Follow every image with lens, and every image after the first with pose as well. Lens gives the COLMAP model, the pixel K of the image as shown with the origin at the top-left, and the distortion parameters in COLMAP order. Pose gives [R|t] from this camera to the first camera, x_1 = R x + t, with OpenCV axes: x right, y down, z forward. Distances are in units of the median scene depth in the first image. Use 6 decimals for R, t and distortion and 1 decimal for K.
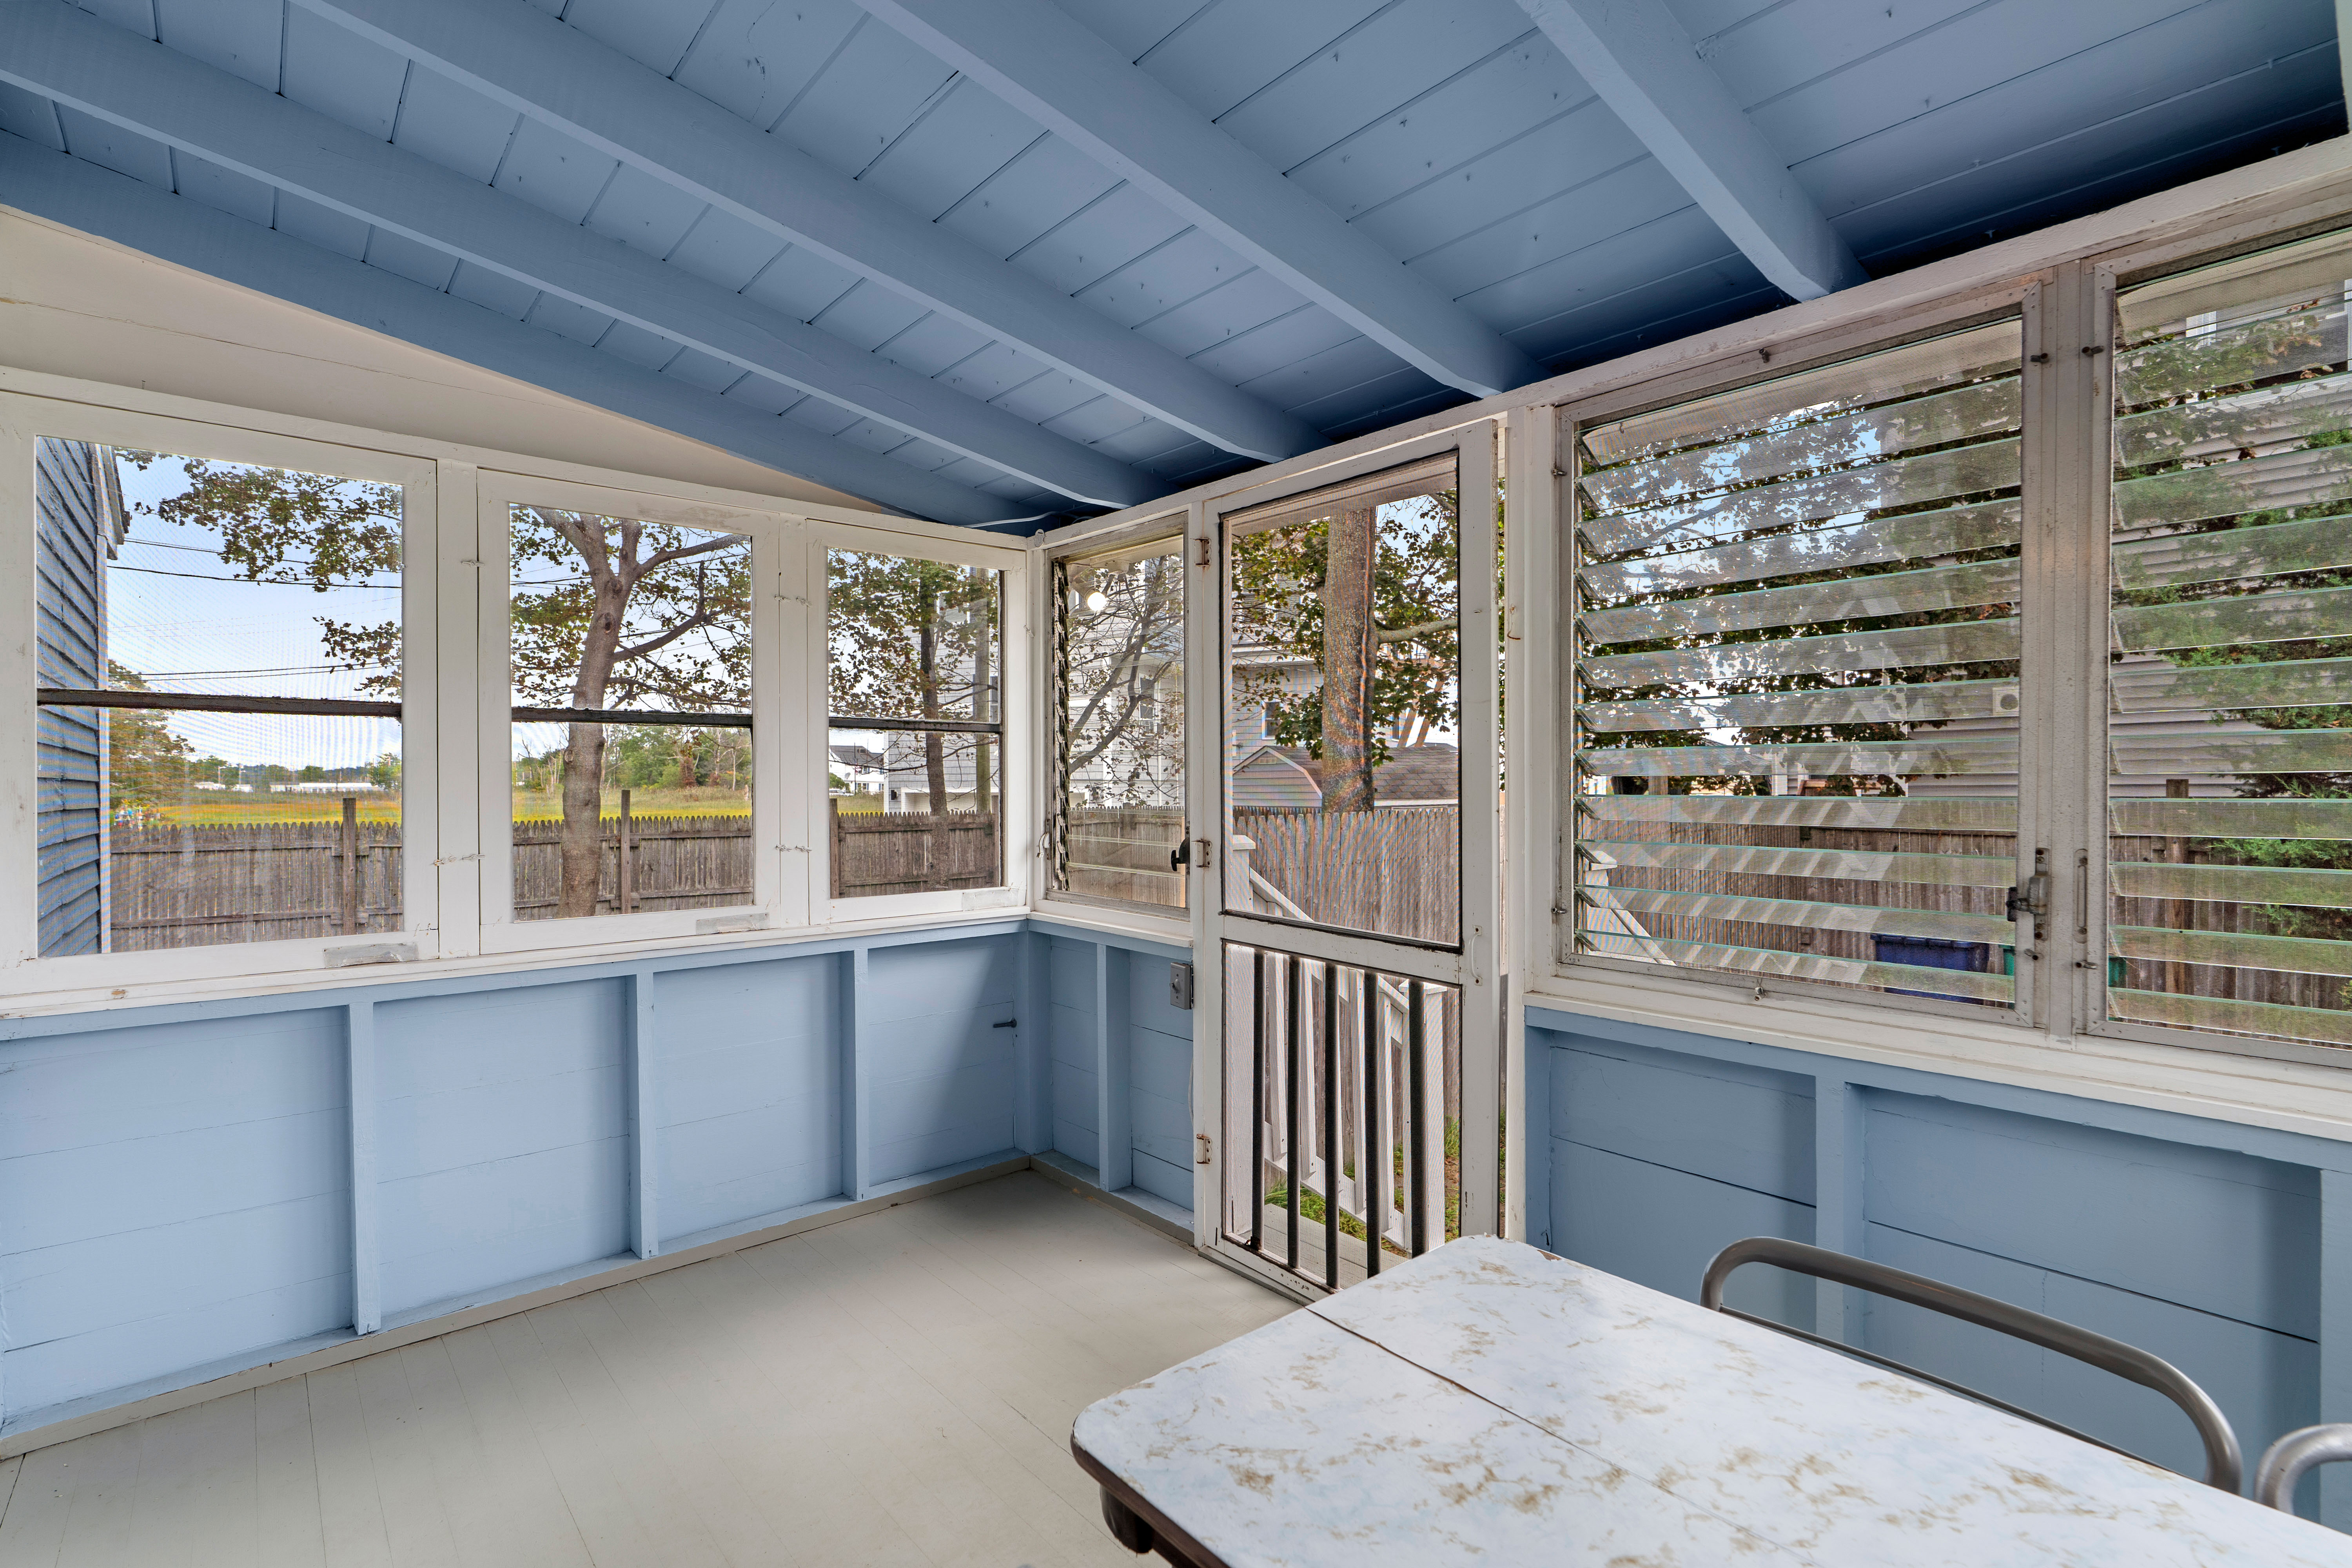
lens RADIAL K [[1090.2, 0, 1182.4], [0, 1090.2, 806.3], [0, 0, 1]] dist [-0.003447, -0.000310]
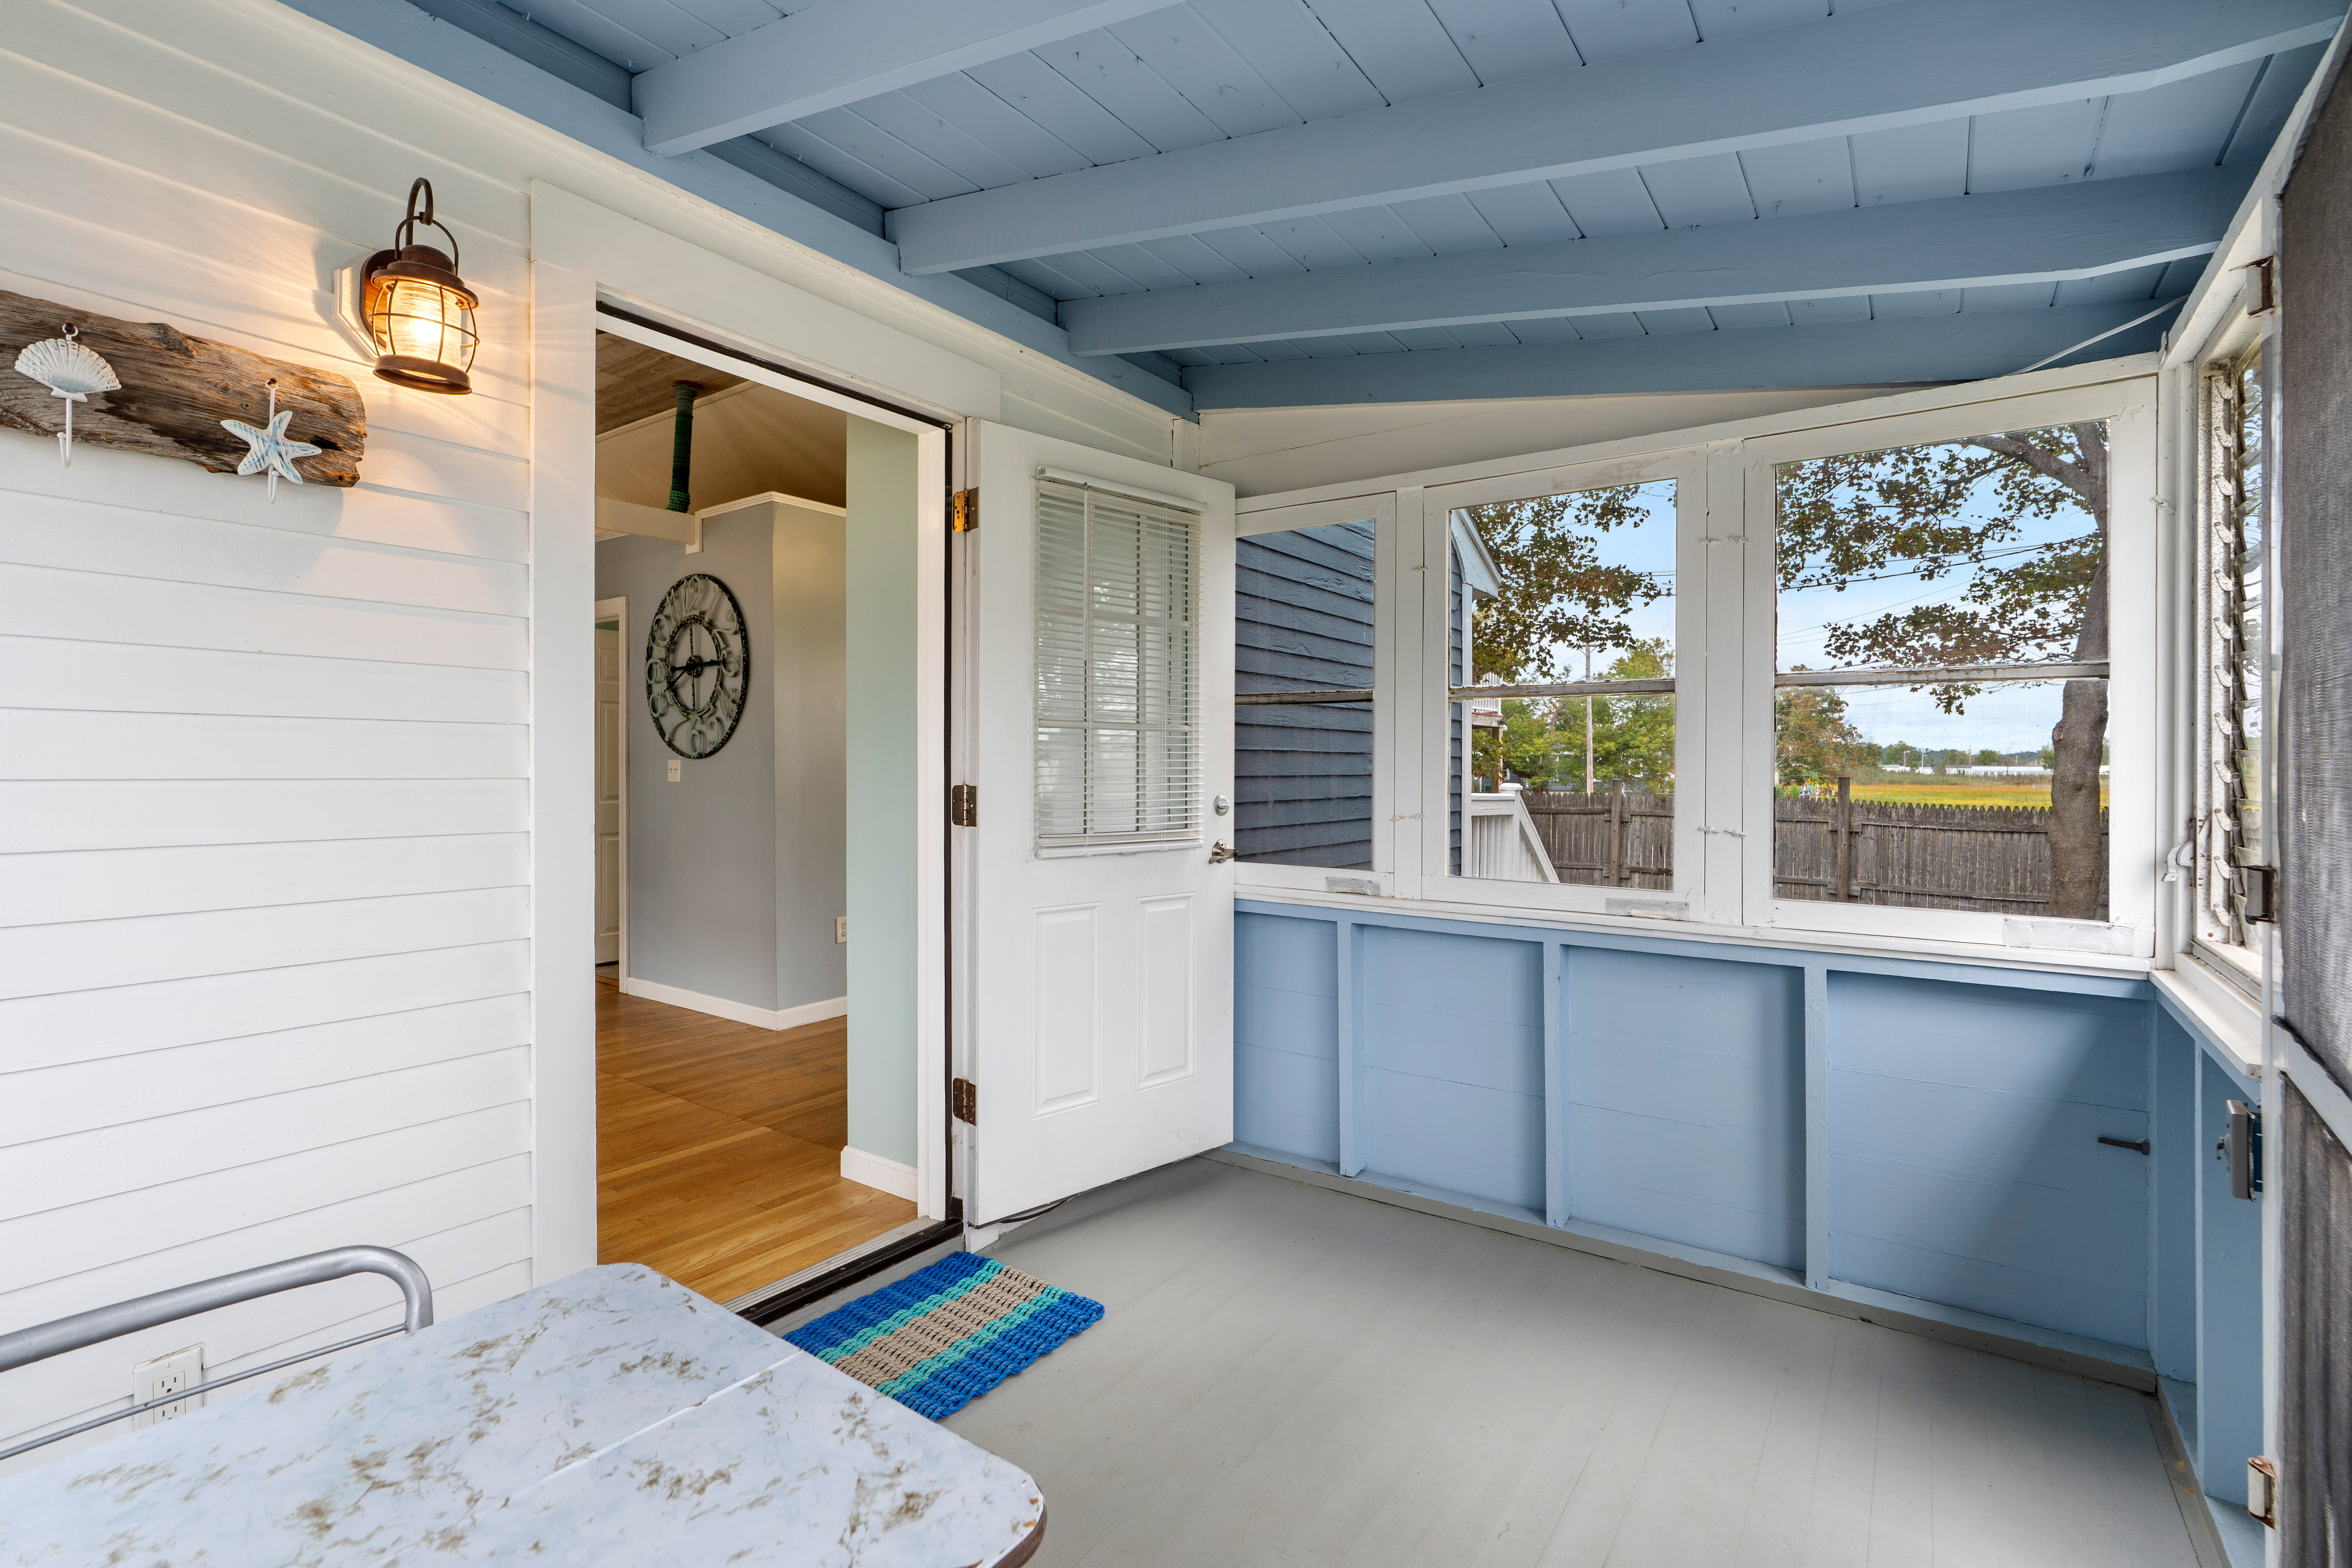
lens RADIAL K [[1067.4, 0, 1172.7], [0, 1067.4, 779.0], [0, 0, 1]] dist [-0.005871, 0.000321]
pose [[0.237462, 0.017167, -0.971245, 0.322990], [-0.026677, 0.999582, 0.011145, -0.000341], [0.971031, 0.023263, 0.237820, 0.354910]]
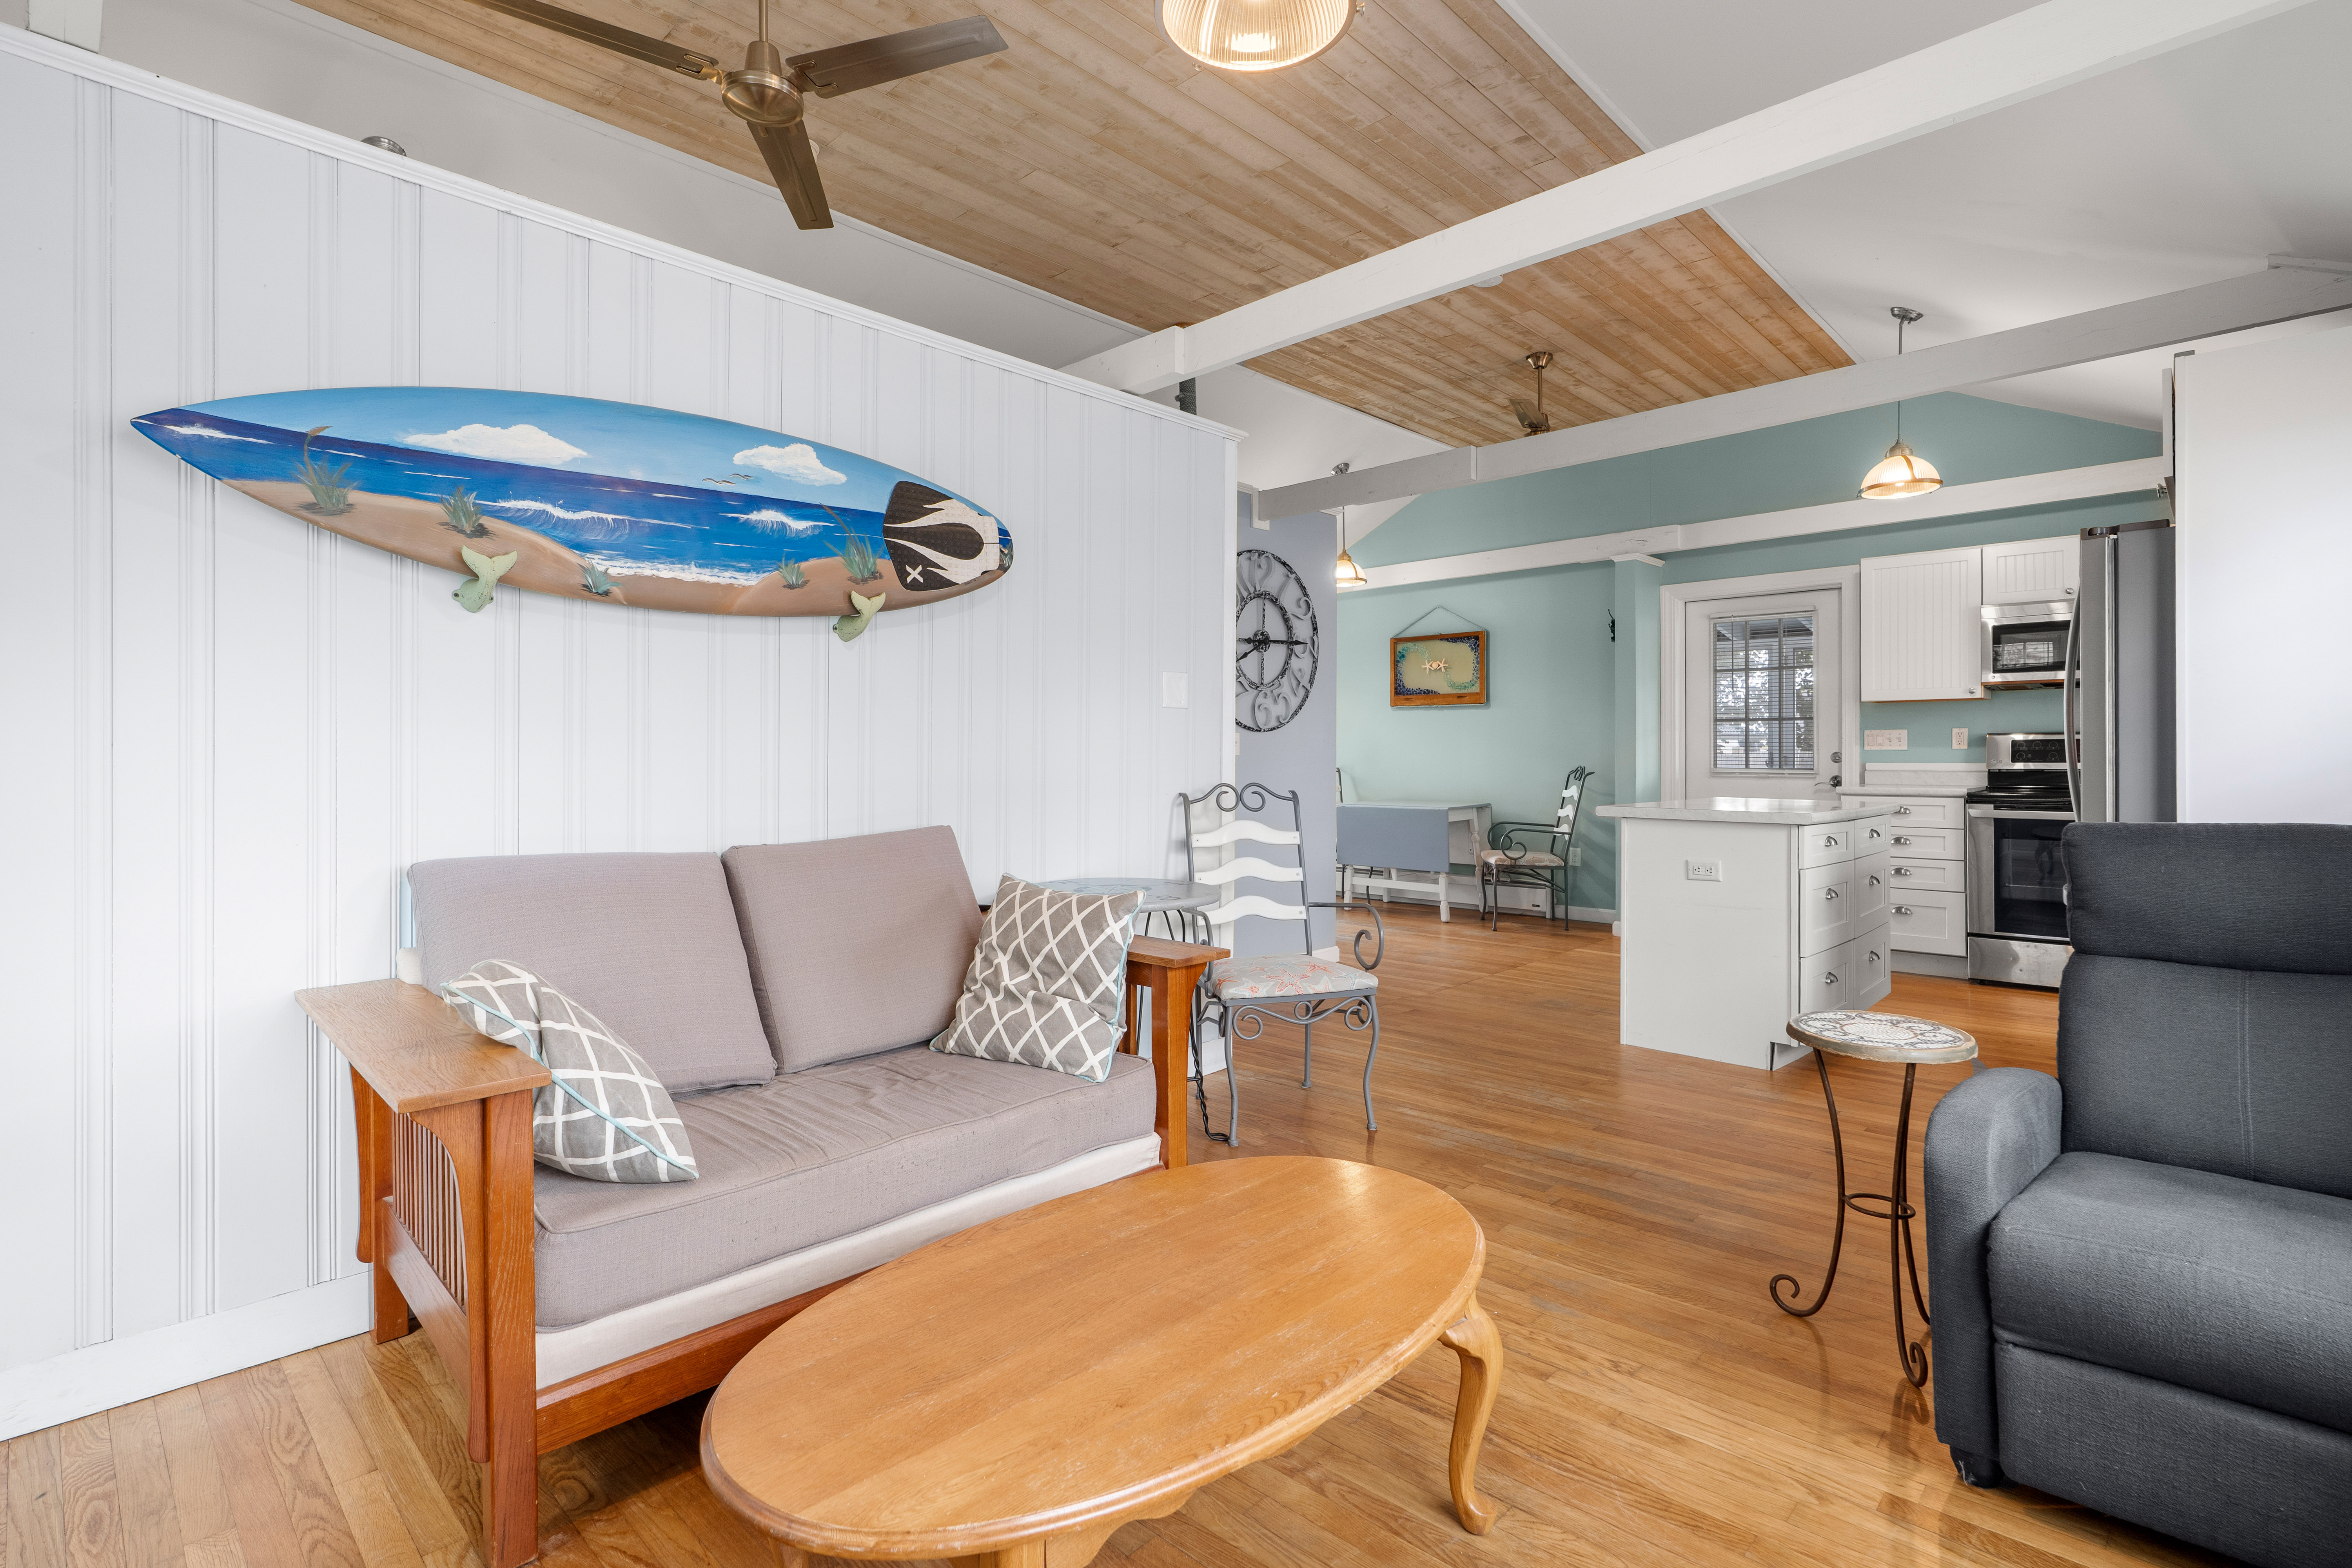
lens RADIAL K [[1110.4, 0, 1213.0], [0, 1110.4, 764.5], [0, 0, 1]] dist [0.000129, 0.000526]
pose [[0.991931, 0.000584, 0.126777, -1.401936], [0.000943, 0.999928, -0.011986, 0.064507], [-0.126775, 0.012009, 0.991859, -1.341858]]
